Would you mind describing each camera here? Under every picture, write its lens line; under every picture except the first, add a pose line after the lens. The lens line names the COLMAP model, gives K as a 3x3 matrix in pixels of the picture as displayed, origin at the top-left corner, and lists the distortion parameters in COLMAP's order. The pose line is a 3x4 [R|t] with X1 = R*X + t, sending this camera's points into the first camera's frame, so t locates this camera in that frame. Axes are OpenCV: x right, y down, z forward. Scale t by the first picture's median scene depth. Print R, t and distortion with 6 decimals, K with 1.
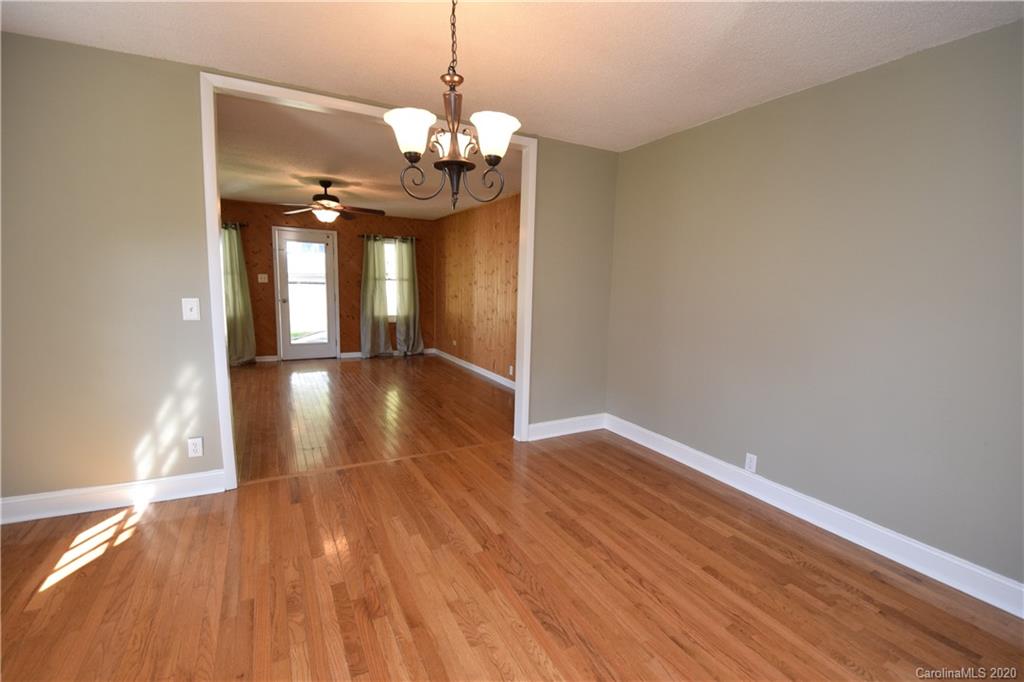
lens RADIAL K [[447.4, 0, 512.2], [0, 447.4, 342.5], [0, 0, 1]] dist [0.000681, -0.012968]
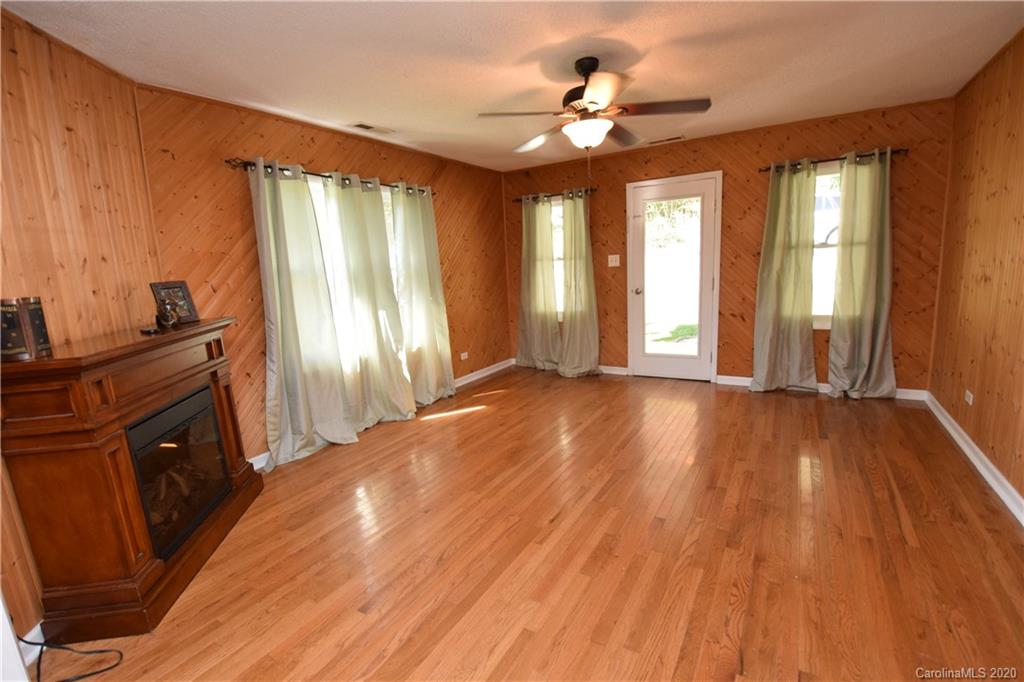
lens RADIAL K [[447.4, 0, 513.7], [0, 447.4, 346.5], [0, 0, 1]] dist [0.000681, -0.012968]
pose [[0.496093, 0.103160, -0.862119, 0.001044], [-0.044582, 0.994634, 0.093362, -0.059391], [0.867124, -0.007881, 0.498030, 0.448522]]
